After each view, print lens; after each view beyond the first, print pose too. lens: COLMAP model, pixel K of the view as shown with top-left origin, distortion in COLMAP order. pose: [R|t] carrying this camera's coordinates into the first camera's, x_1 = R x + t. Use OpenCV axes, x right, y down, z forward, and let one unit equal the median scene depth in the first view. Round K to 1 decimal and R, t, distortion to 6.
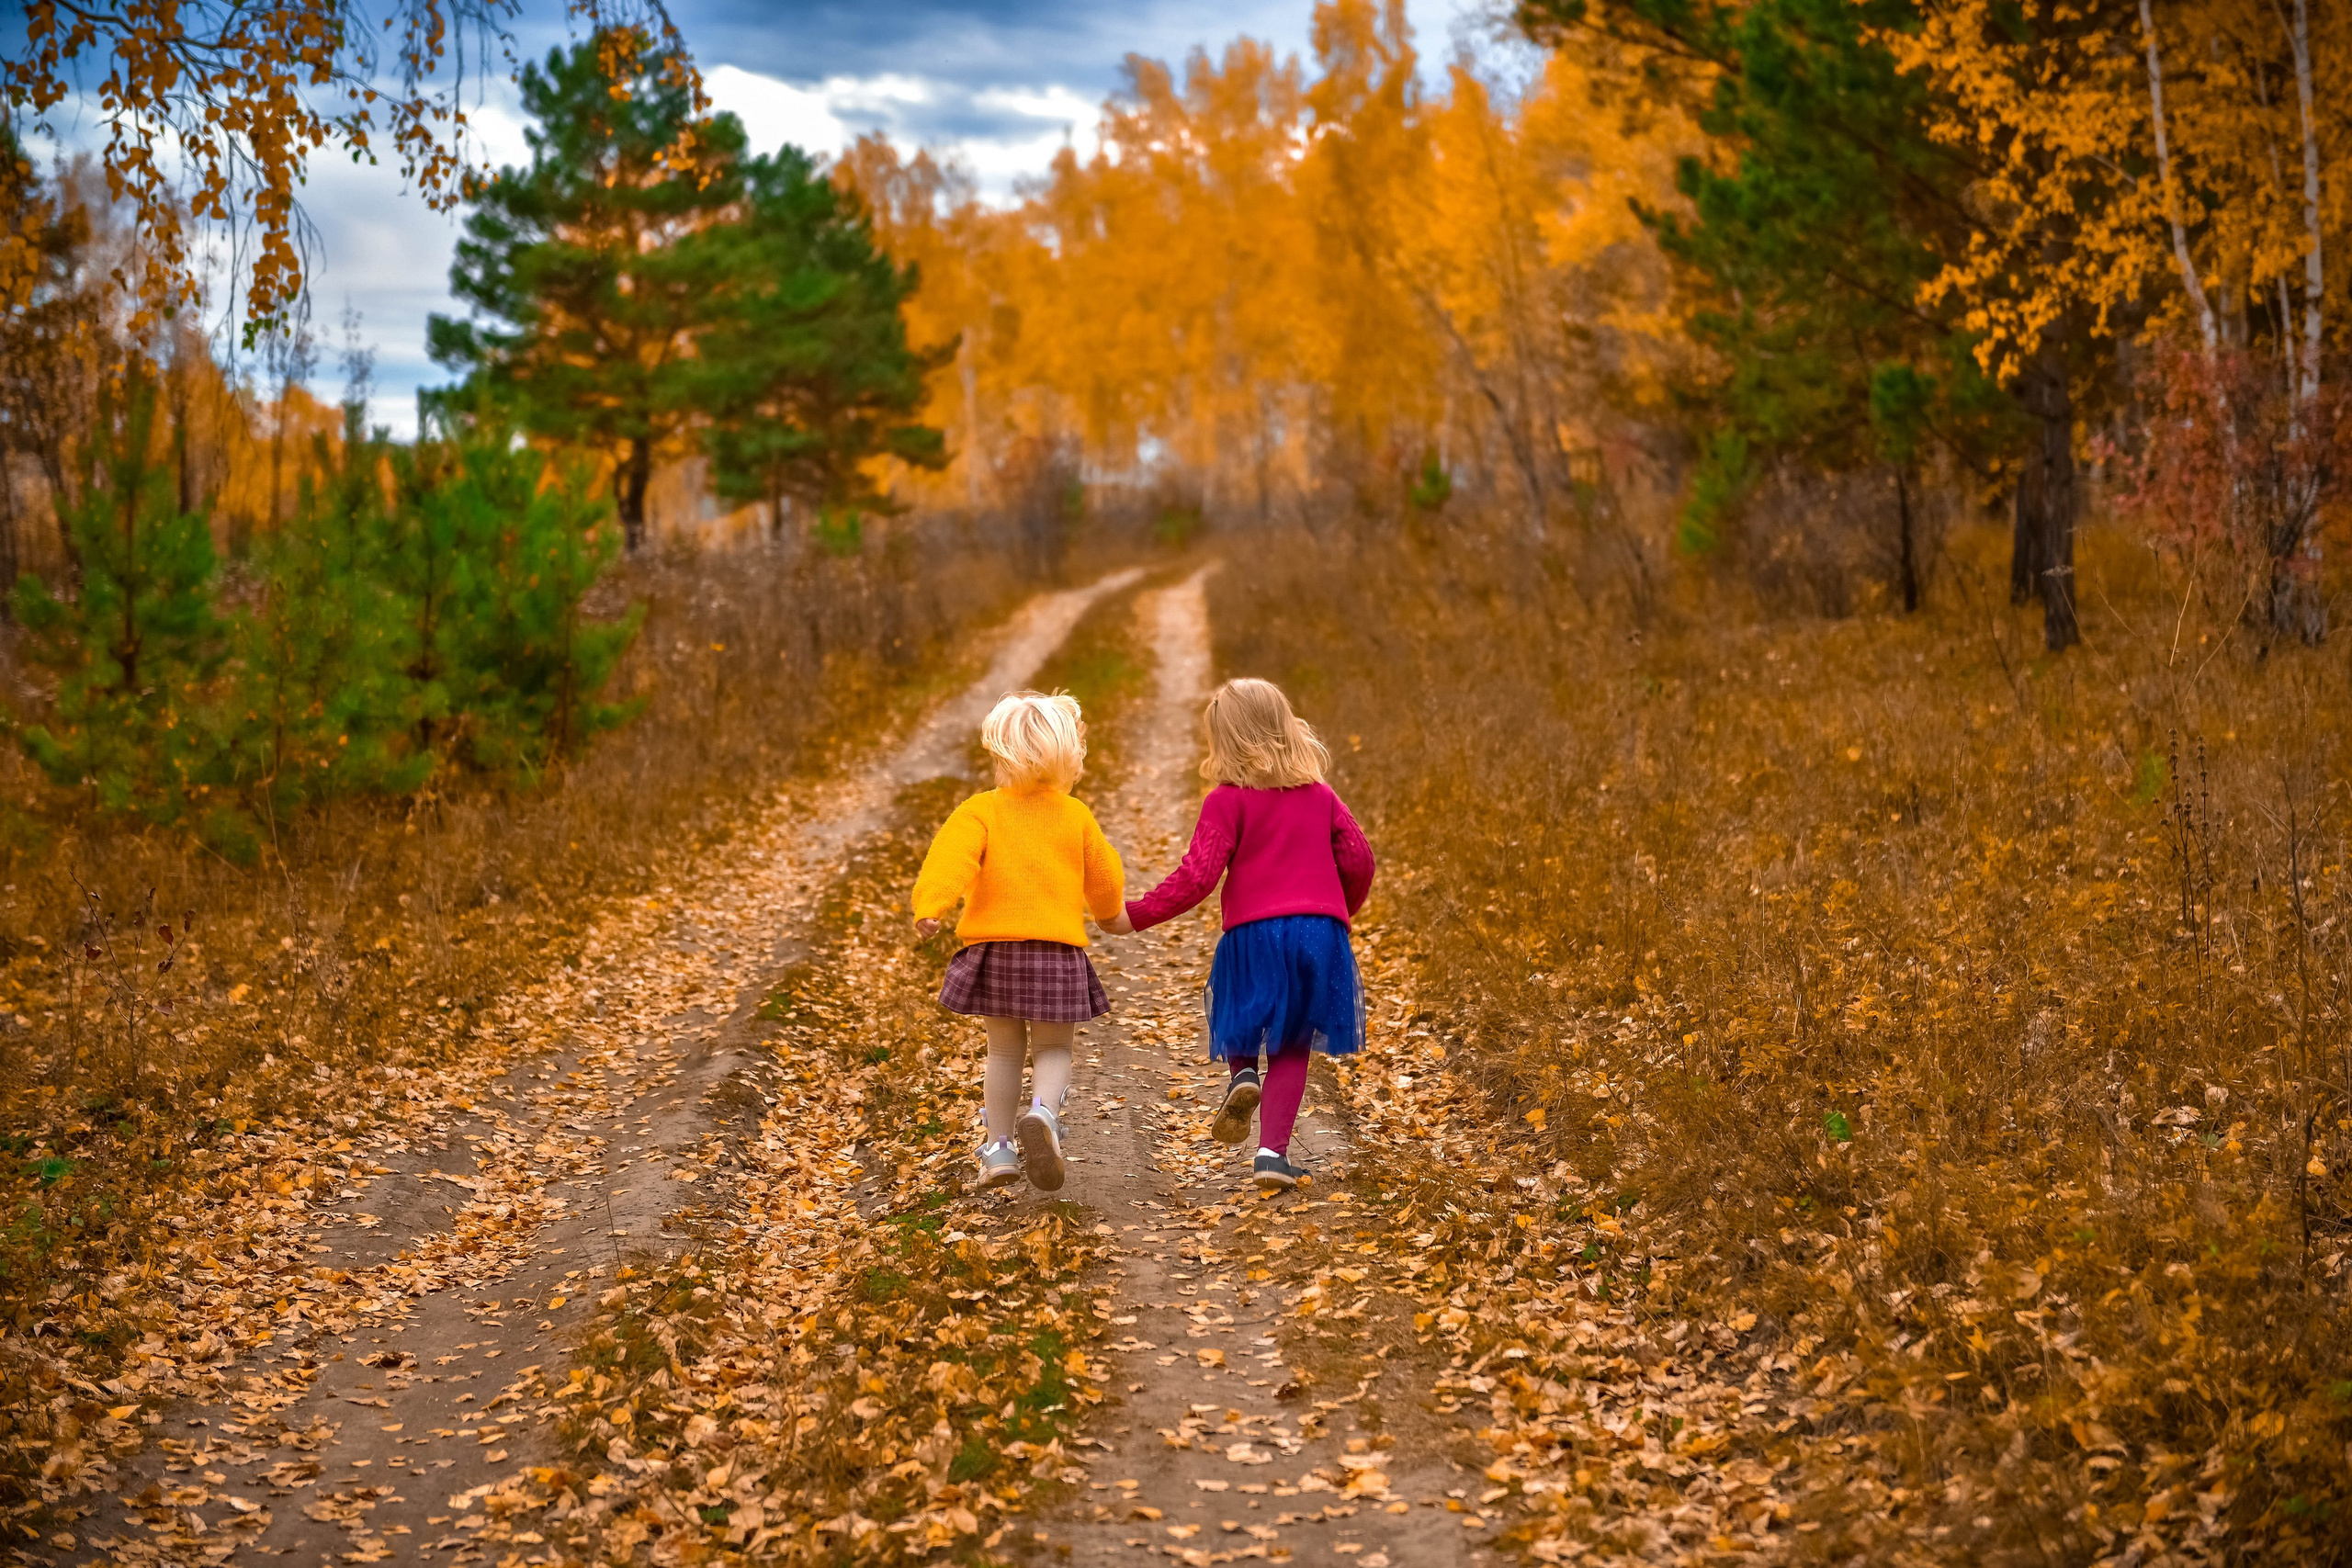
lens RADIAL K [[4326.5, 0, 1176.0], [0, 4326.5, 784.0], [0, 0, 1]] dist [0.085146, -0.005563]
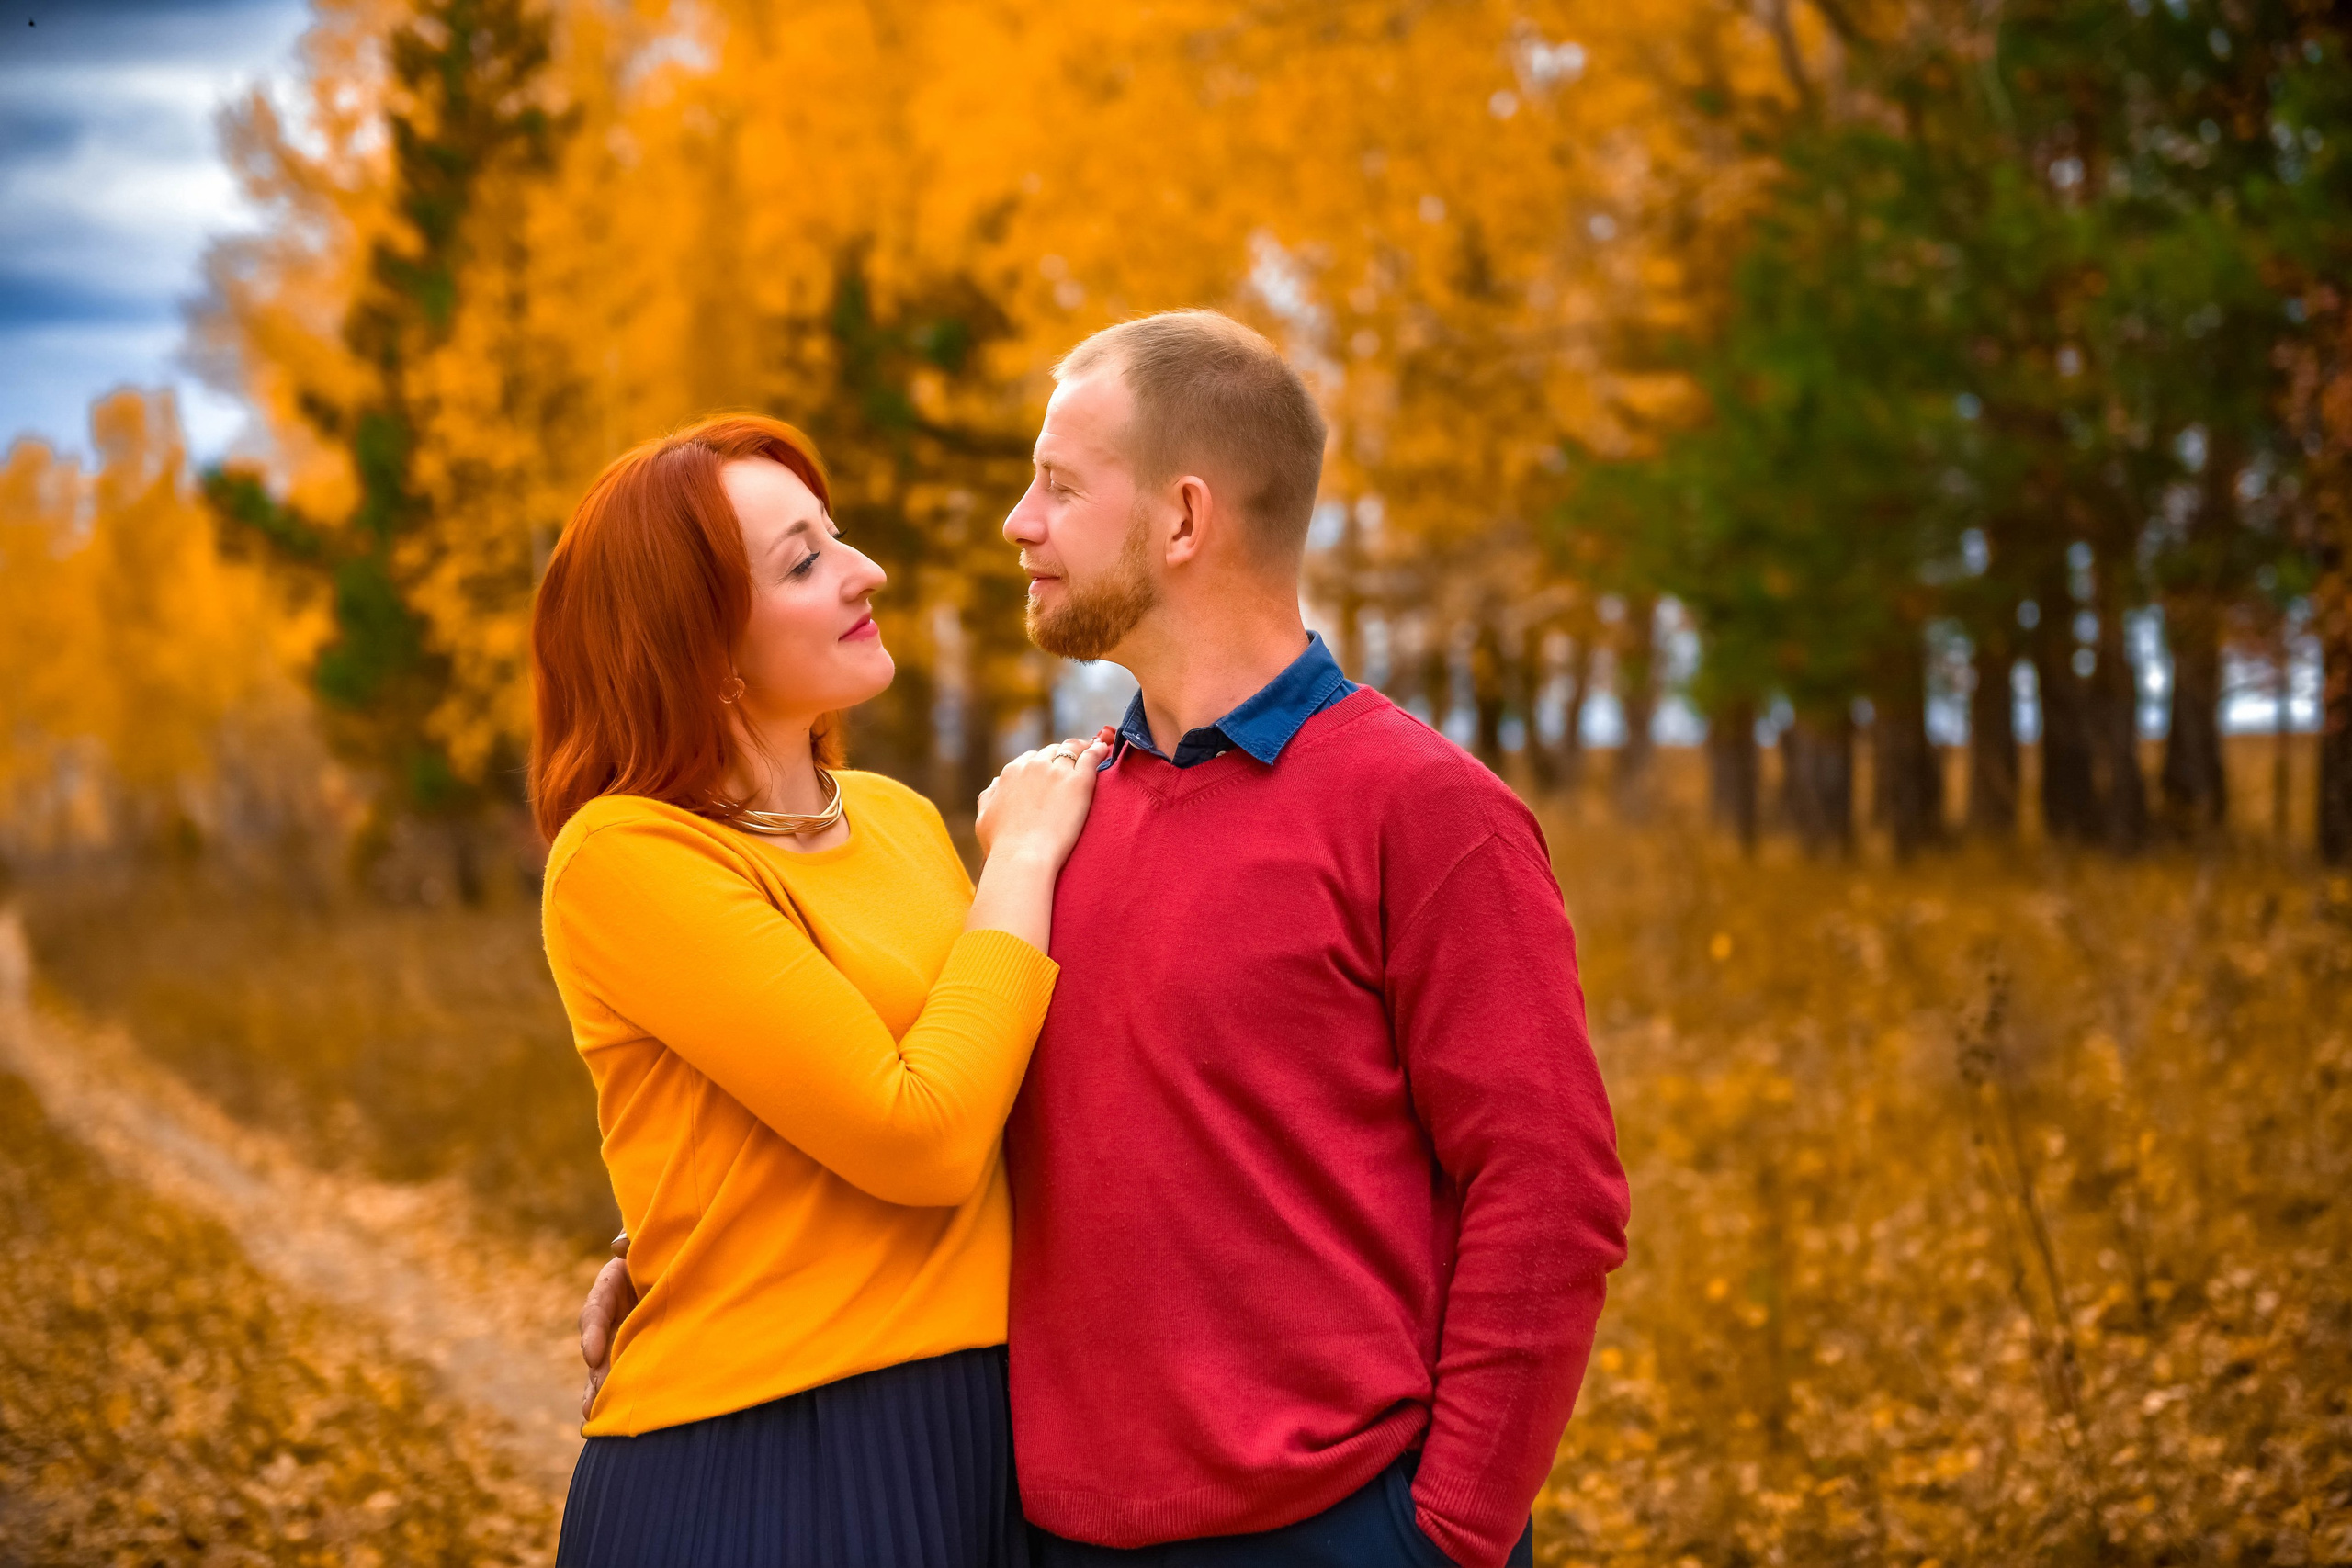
lens RADIAL K [[4326.5, 0, 1176.0], [0, 4326.5, 784.0], [0, 0, 1]] dist [0.085146, -0.005563]
pose [[0.962713, -0.033902, 0.268392, -0.005160], [0.054069, 0.996212, -0.068106, 0.013524], [-0.265067, 0.080078, 0.960899, -0.220353]]
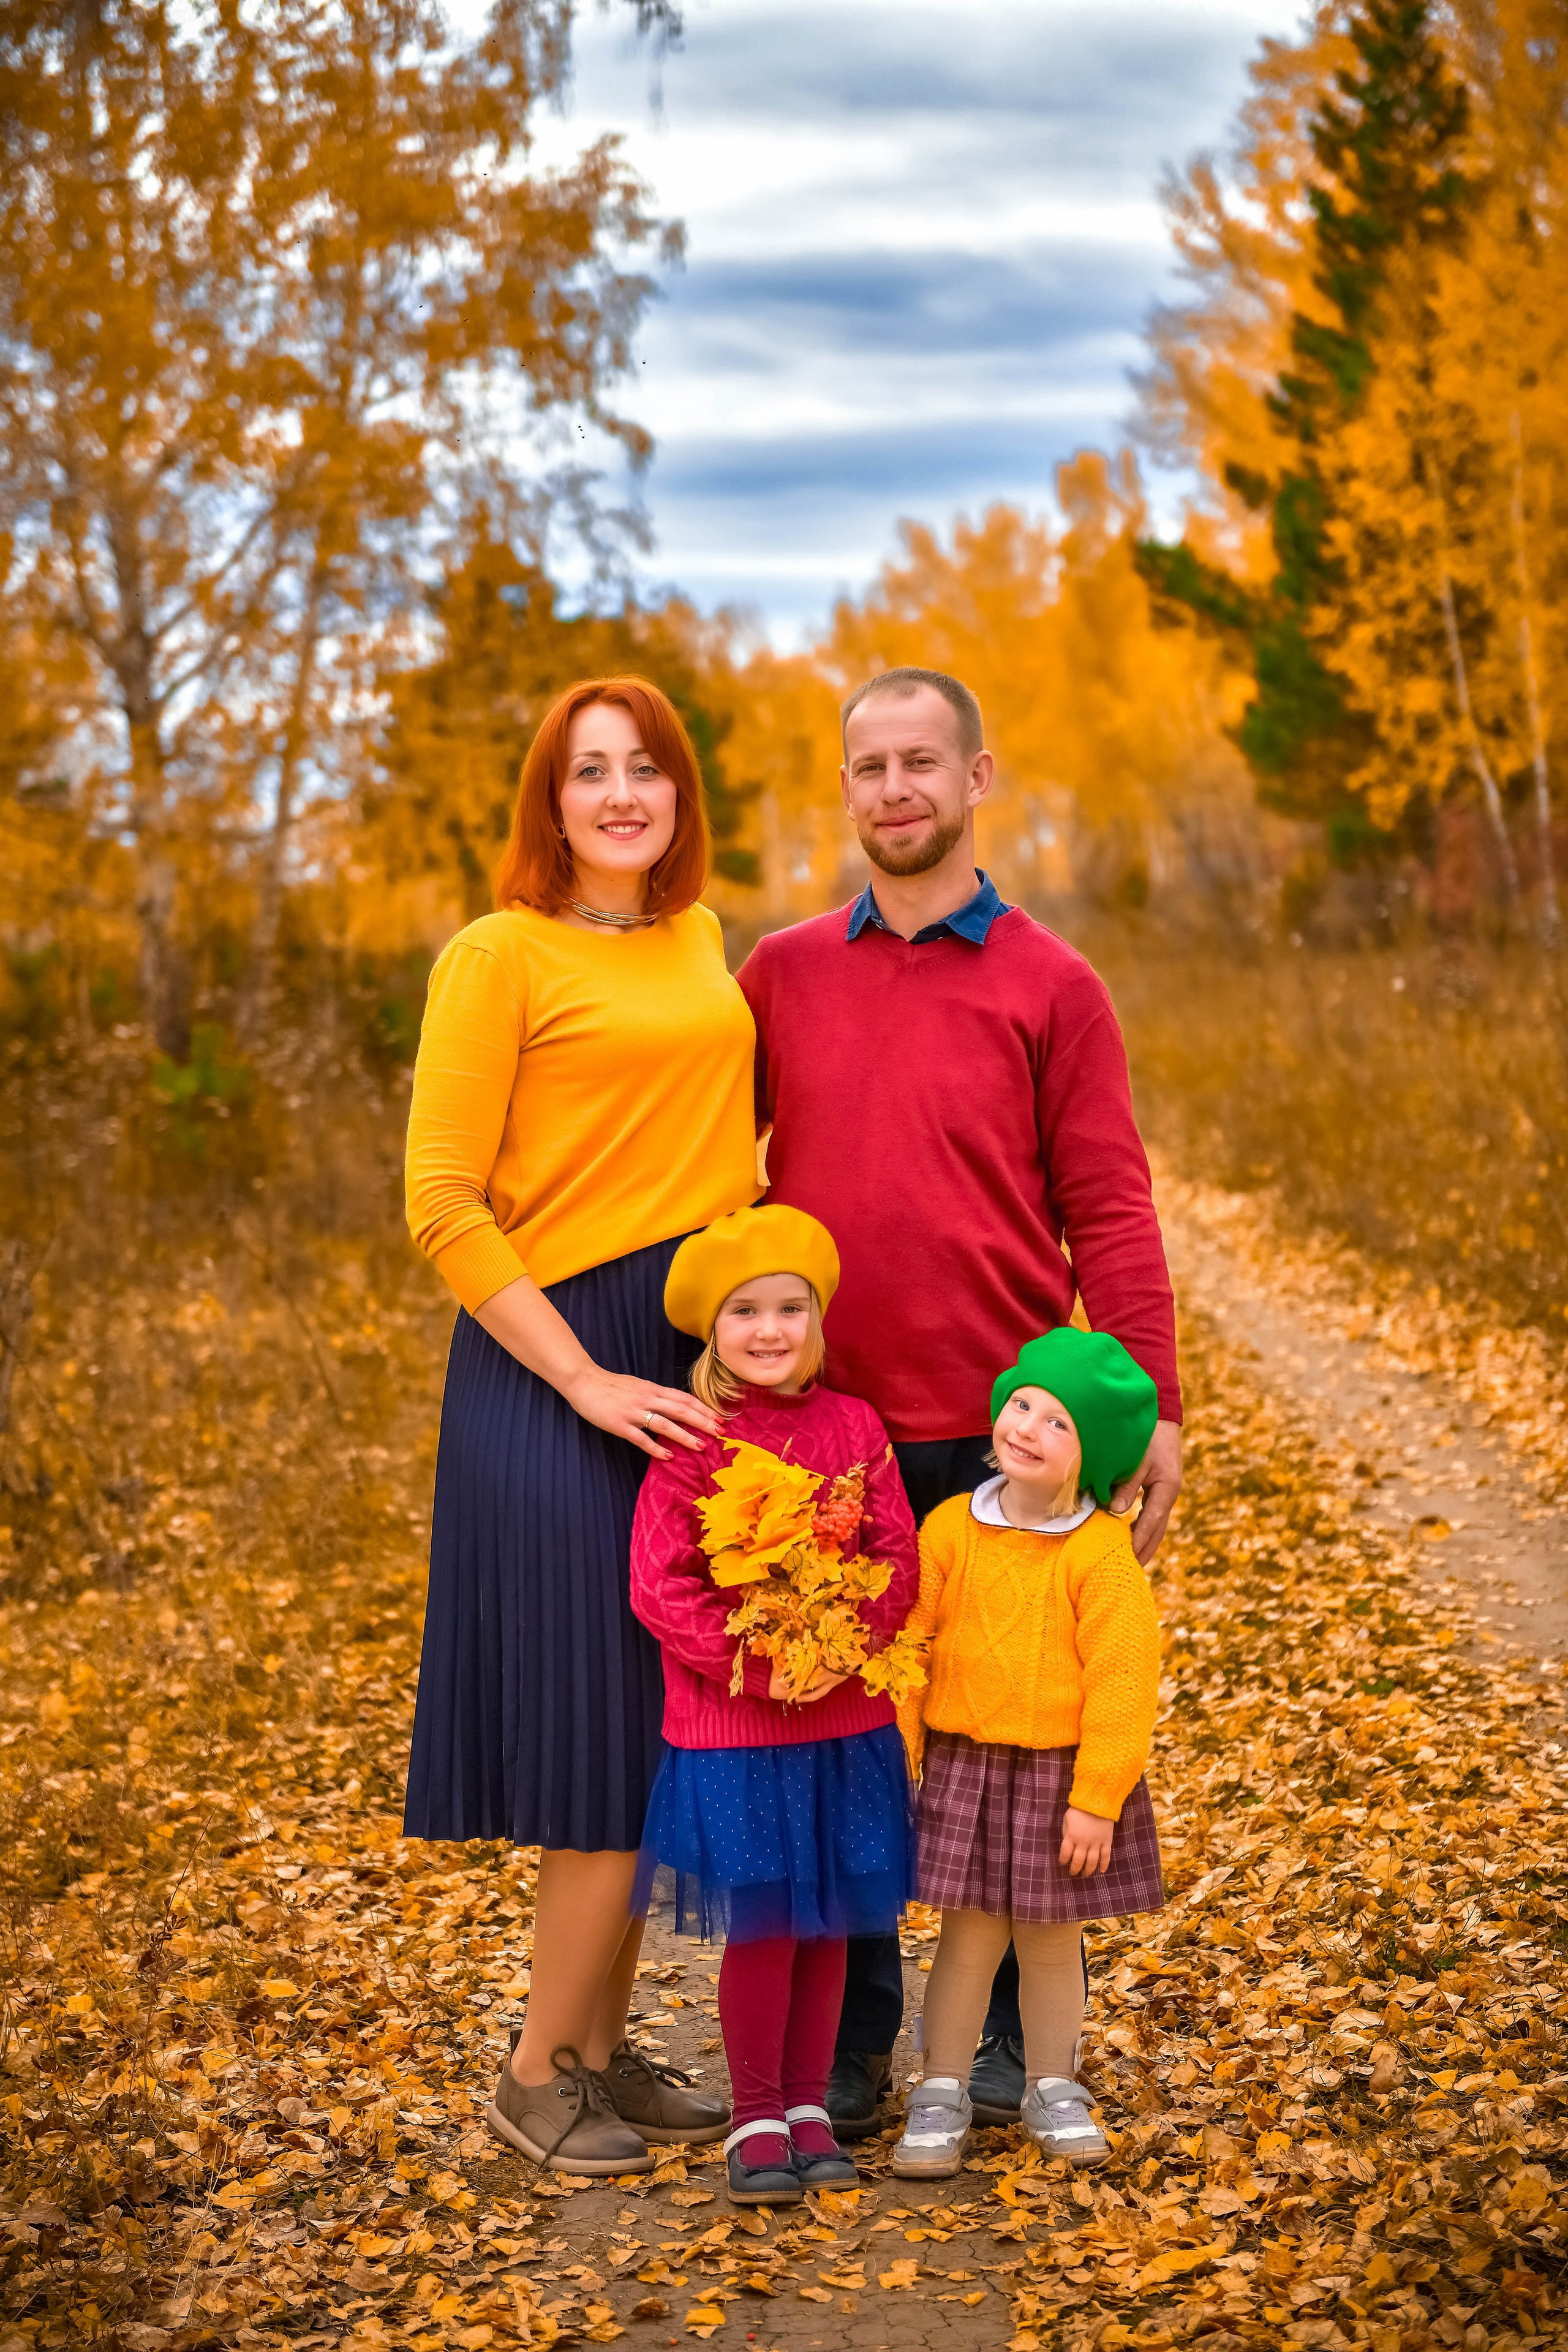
lens RADIAL K [[4326.9, 0, 784.0], [0, 4326.9, 1176.0], [0, 0, 1]] dist [0.085146, -0.005563]
pose [[0.998173, -0.043985, -0.041423, -0.002026], [0.043884, 0.999031, -0.003348, 0.015099], [0.041530, 0.001525, 0.999136, -0.248466]]
